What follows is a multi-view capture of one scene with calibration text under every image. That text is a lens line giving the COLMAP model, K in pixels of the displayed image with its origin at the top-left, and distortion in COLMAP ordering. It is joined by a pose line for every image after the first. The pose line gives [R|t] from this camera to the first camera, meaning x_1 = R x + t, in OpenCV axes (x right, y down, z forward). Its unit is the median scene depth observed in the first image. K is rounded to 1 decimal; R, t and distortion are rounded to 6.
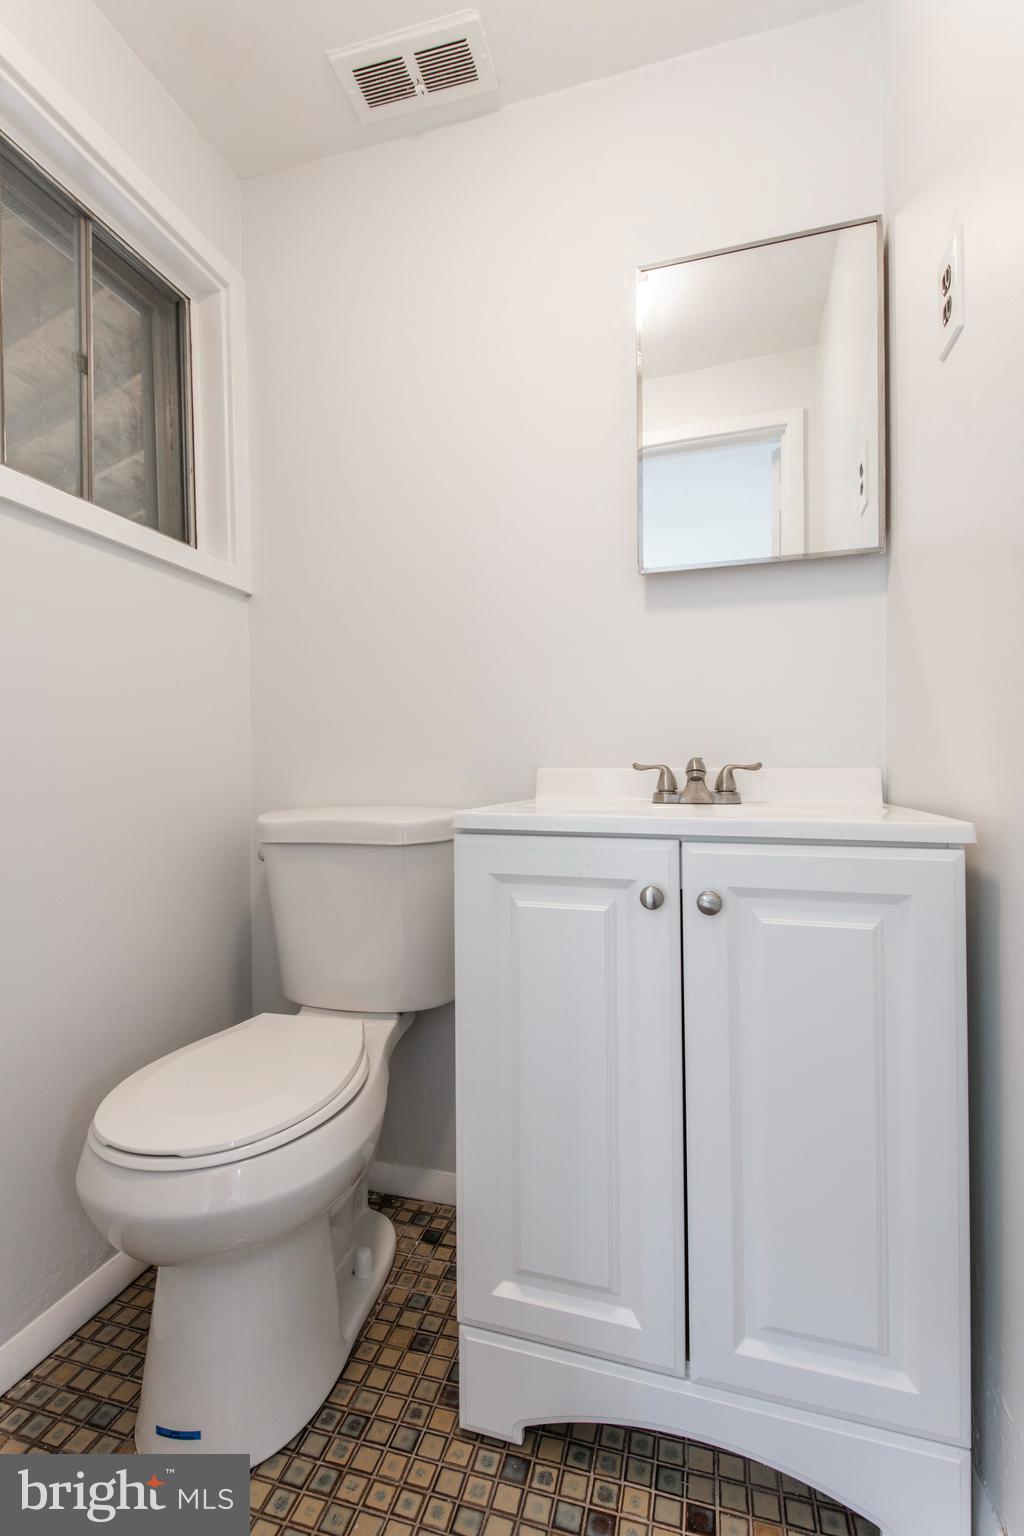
lens RADIAL K [[690.7, 0, 507.1], [0, 690.7, 775.6], [0, 0, 1]] dist [0.024960, -0.012747]
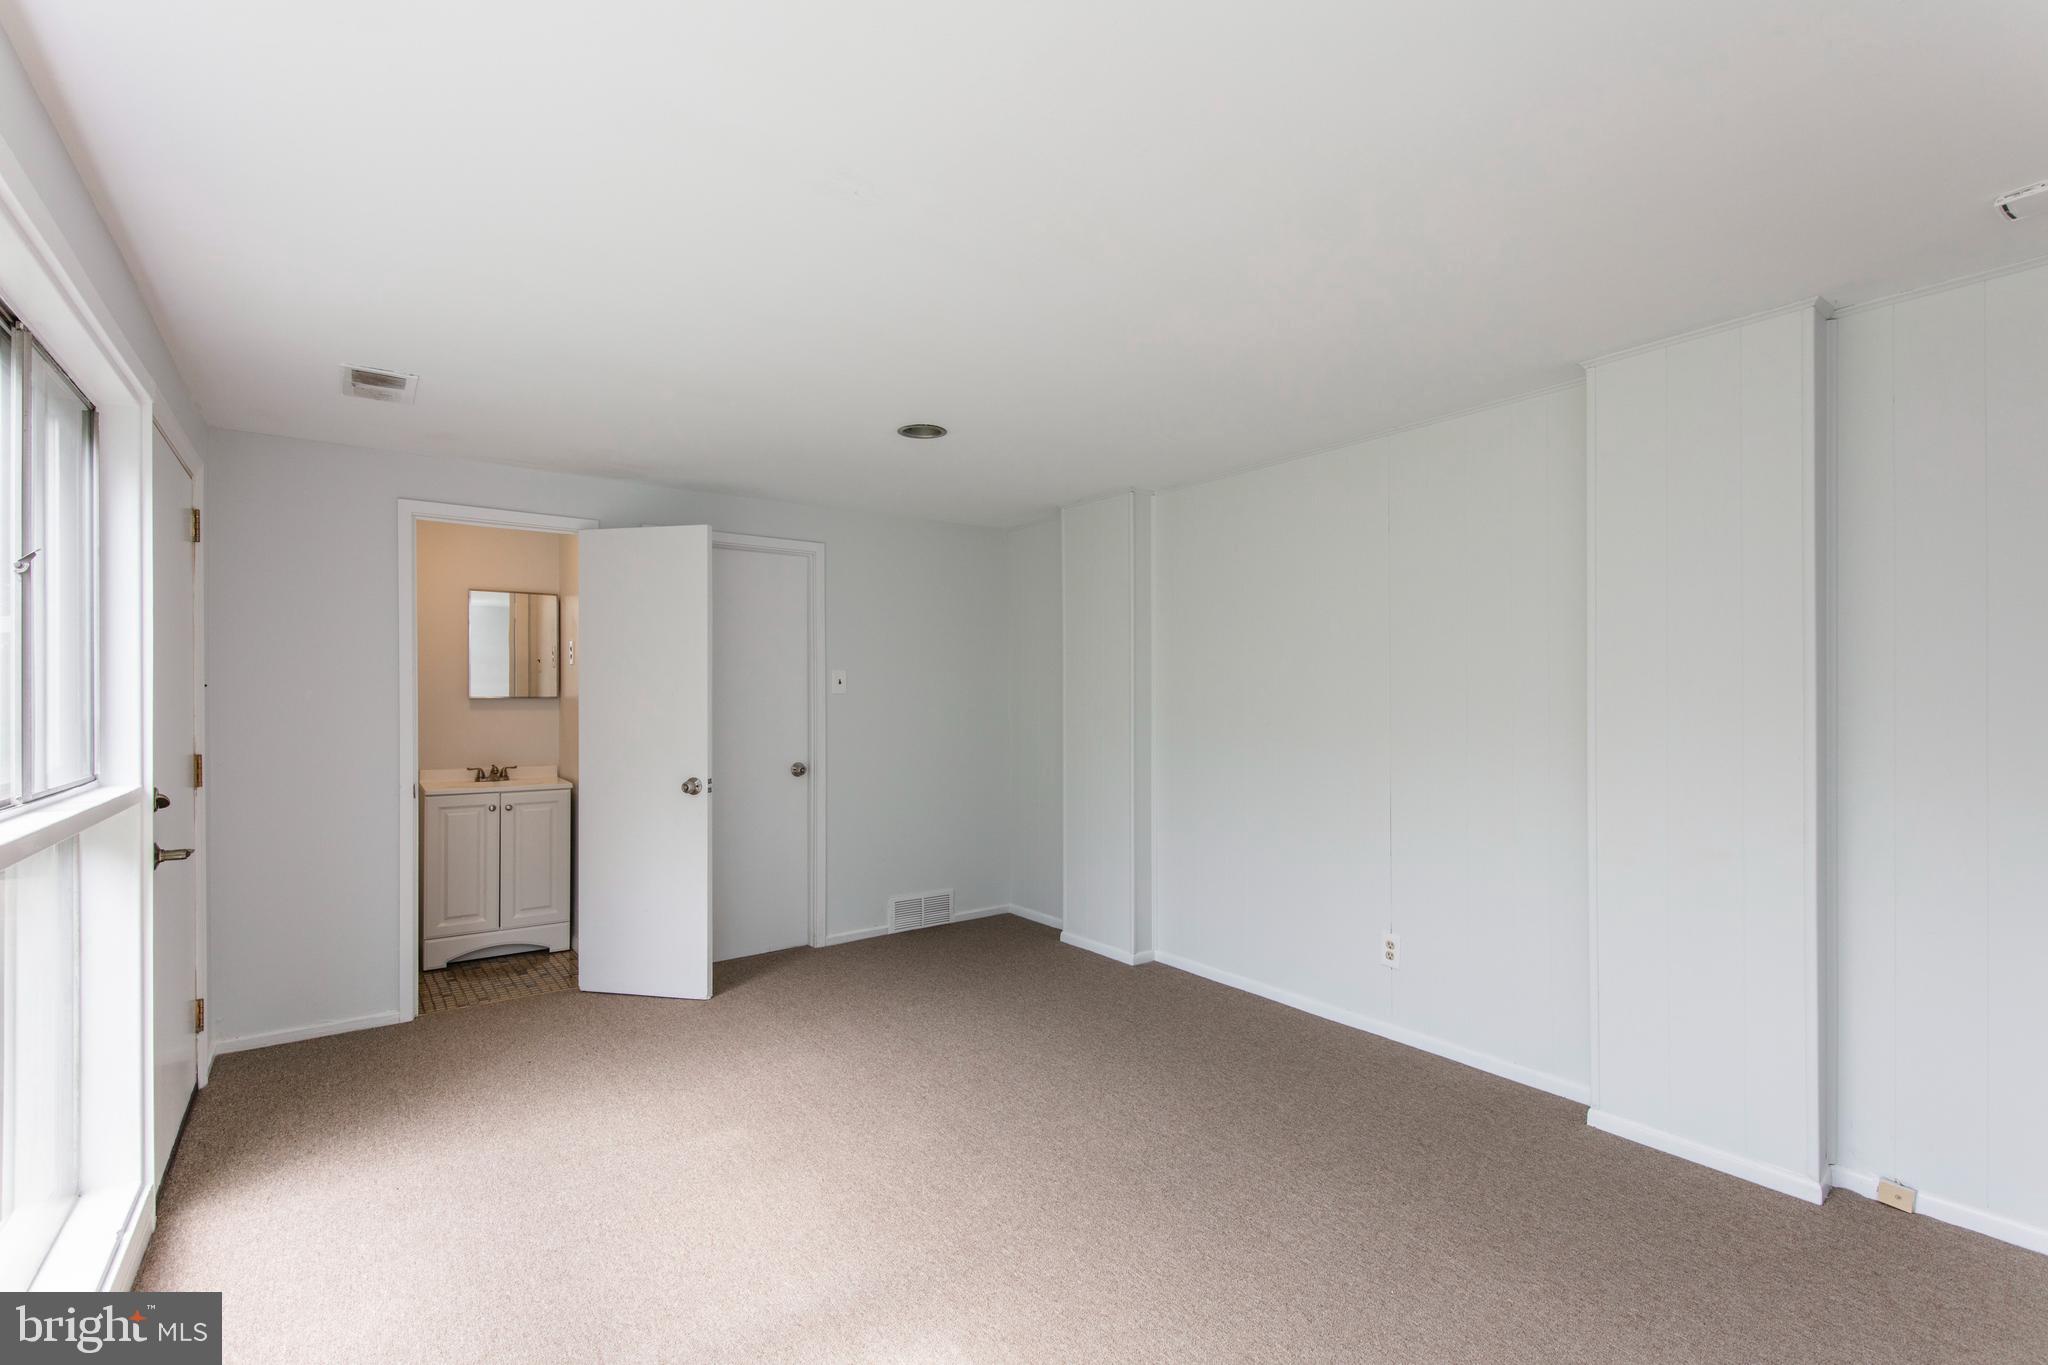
lens RADIAL K [[921.0, 0, 1030.6], [0, 921.0, 685.1], [0, 0, 1]] dist [0.024960, -0.012747]
pose [[0.602619, 0.021714, 0.797734, -1.529160], [-0.000784, 0.999645, -0.026618, -0.268710], [-0.798029, 0.015416, 0.602422, -3.253228]]
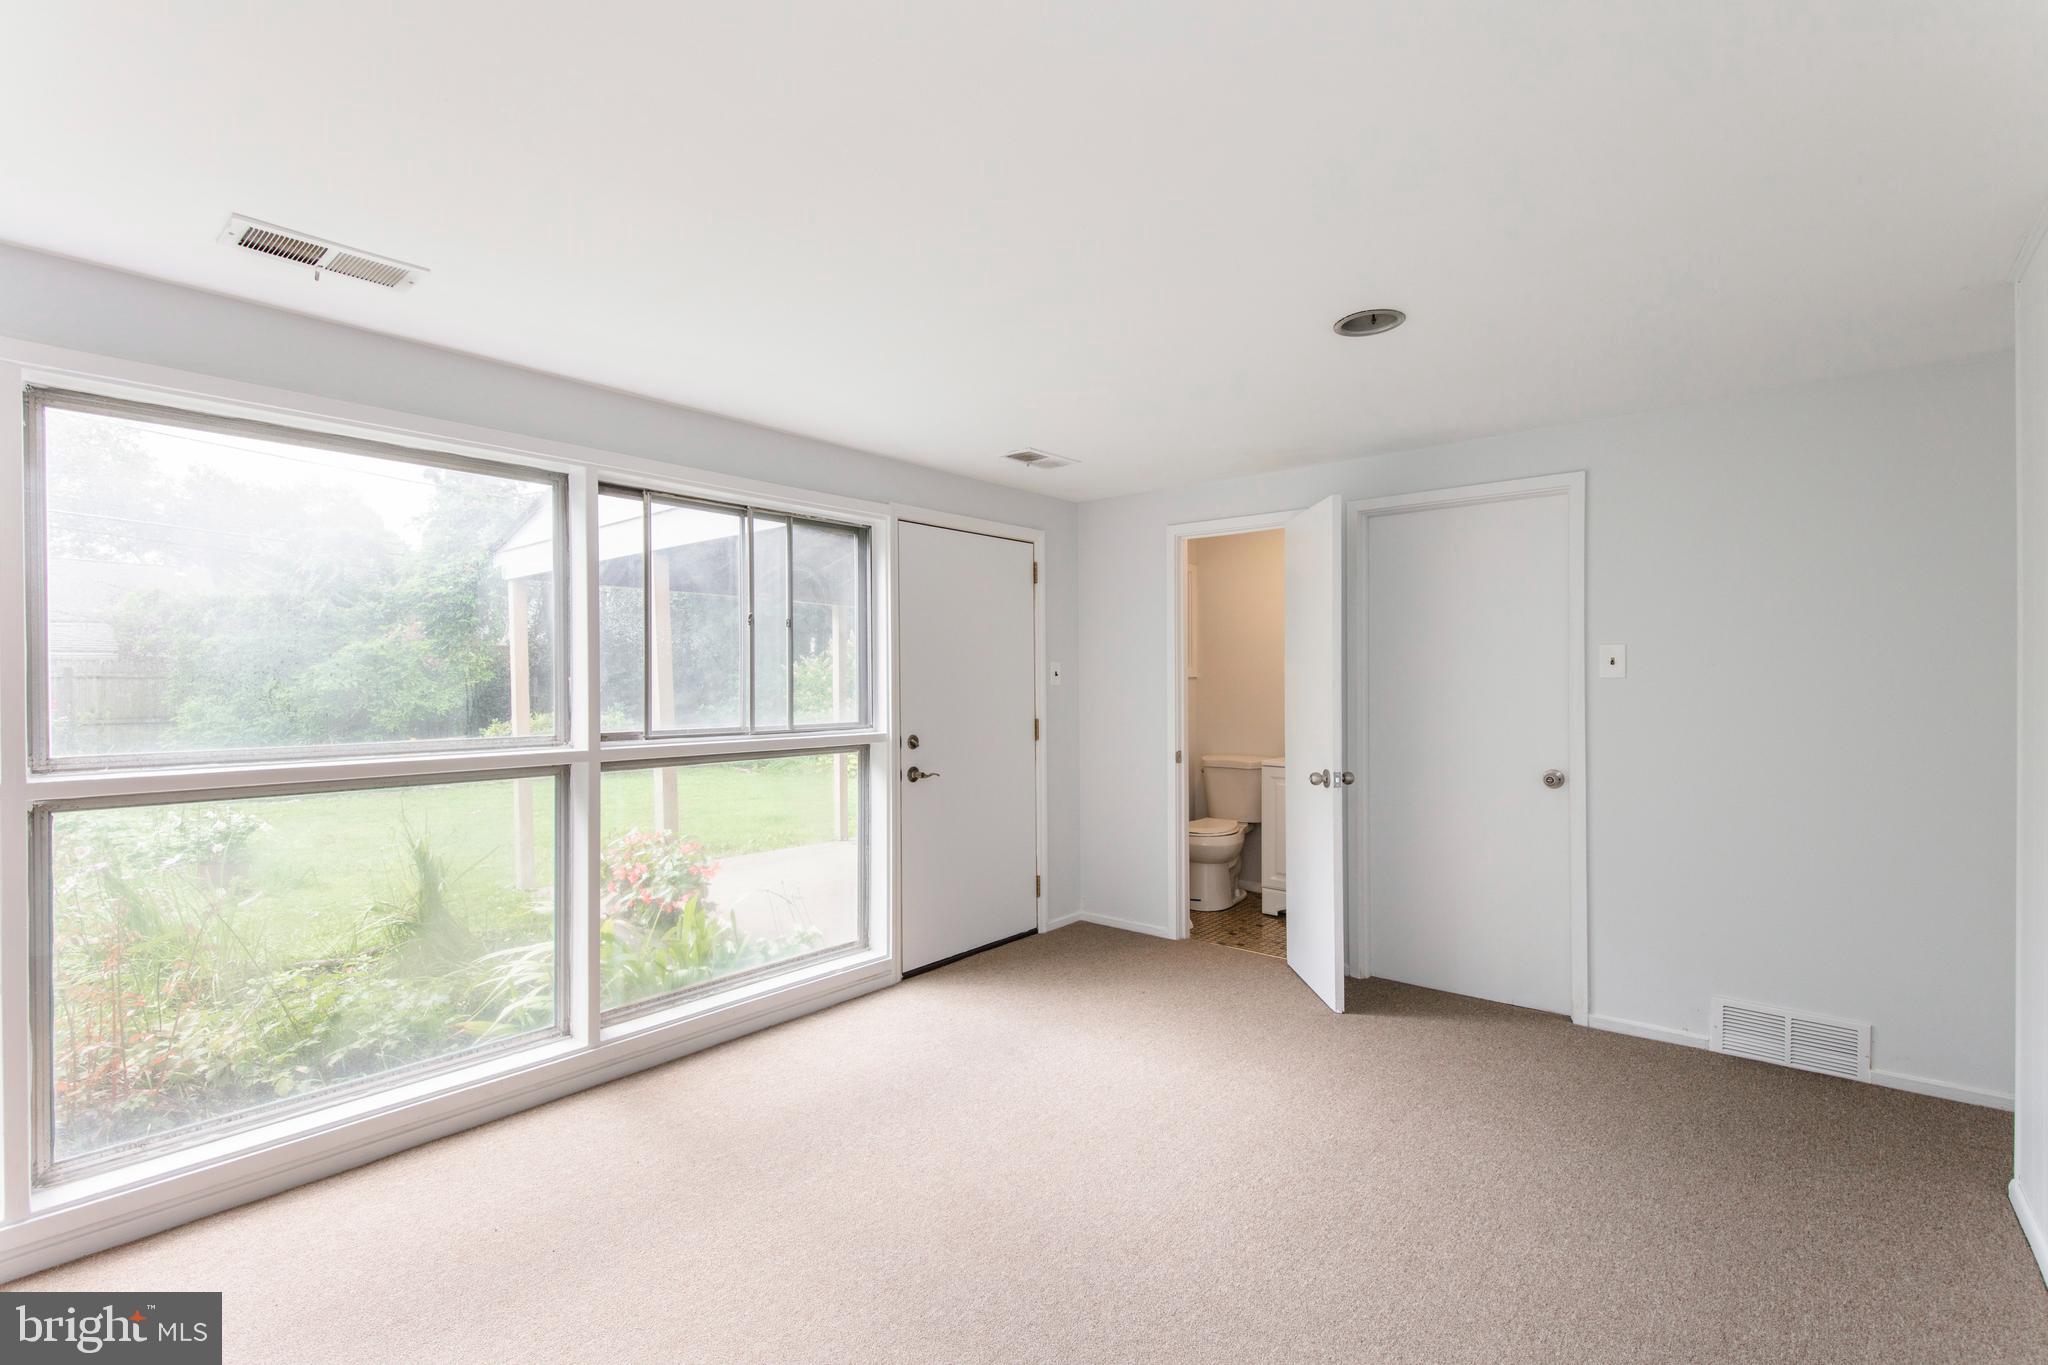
lens RADIAL K [[921.0, 0, 1028.3], [0, 921.0, 688.1], [0, 0, 1]] dist [0.024960, -0.012747]
pose [[0.914425, 0.014907, -0.404480, 0.665031], [-0.014863, 0.999884, 0.003248, -0.288680], [0.404482, 0.003041, 0.914541, -3.497950]]
